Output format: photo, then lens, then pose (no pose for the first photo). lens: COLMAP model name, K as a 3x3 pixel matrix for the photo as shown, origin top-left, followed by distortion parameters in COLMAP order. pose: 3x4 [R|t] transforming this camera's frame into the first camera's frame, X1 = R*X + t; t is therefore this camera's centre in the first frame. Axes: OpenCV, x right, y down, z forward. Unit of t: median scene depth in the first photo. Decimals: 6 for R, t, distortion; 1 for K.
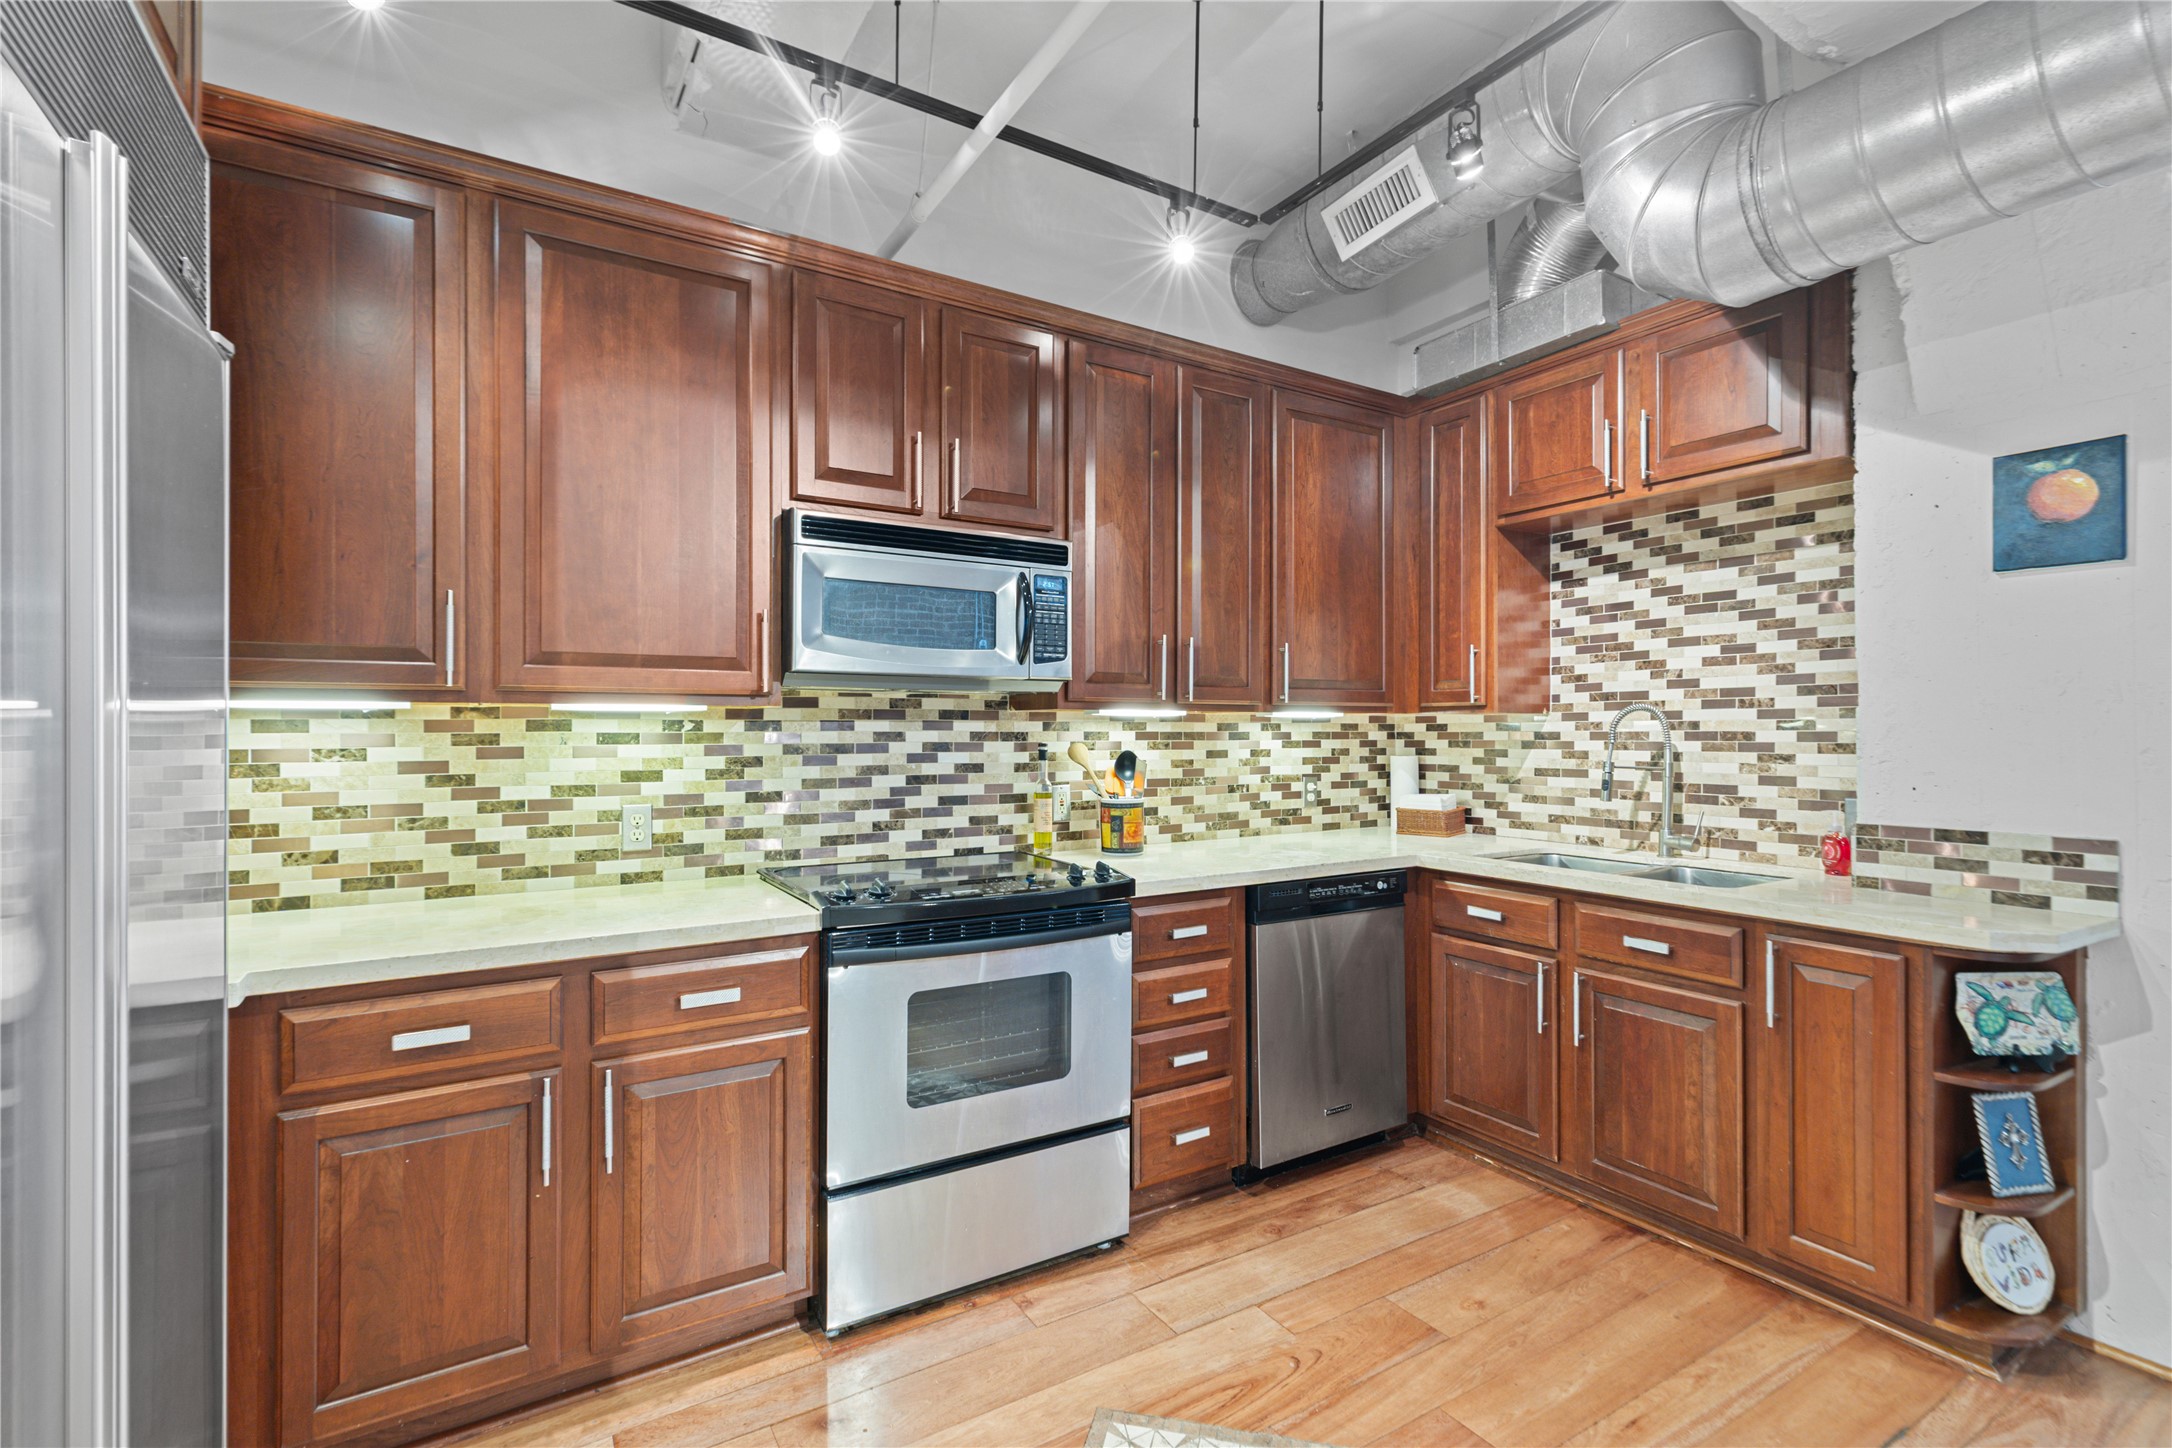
lens RADIAL K [[967.2, 0, 1093.5], [0, 967.2, 722.8], [0, 0, 1]] dist [0.002115, -0.000413]
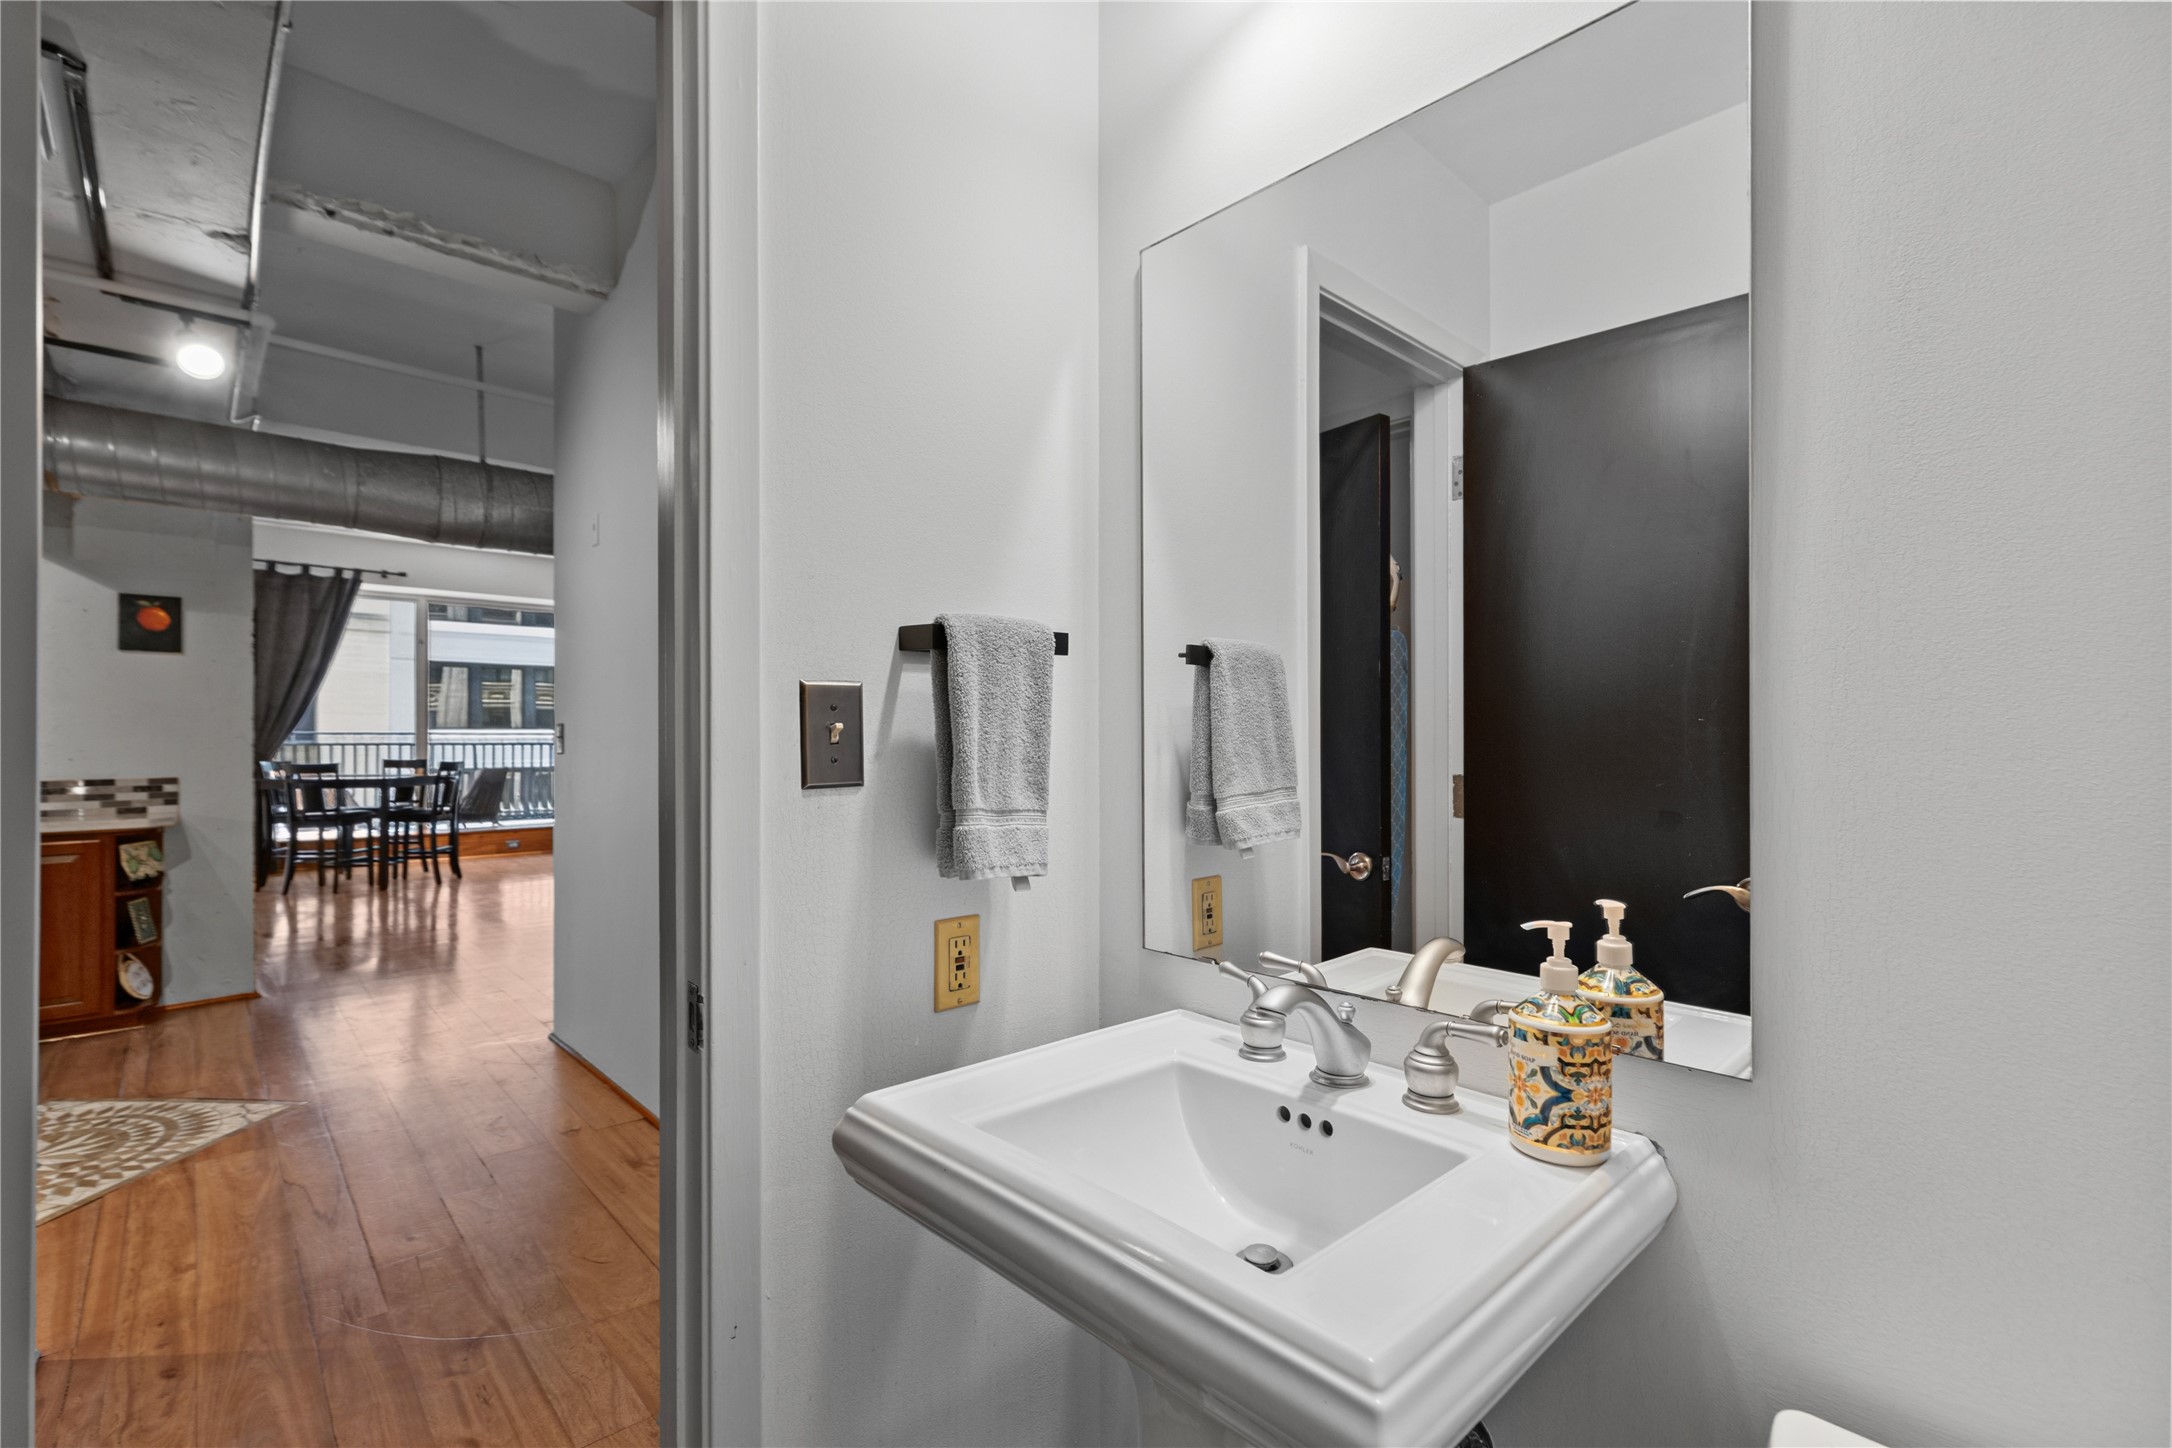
lens RADIAL K [[967.2, 0, 1085.0], [0, 967.2, 731.7], [0, 0, 1]] dist [0.002115, -0.000413]
pose [[-0.202321, -0.000173, 0.979319, -1.232753], [-0.003650, 0.999993, -0.000577, 0.007129], [-0.979312, -0.003691, -0.202320, -0.476955]]
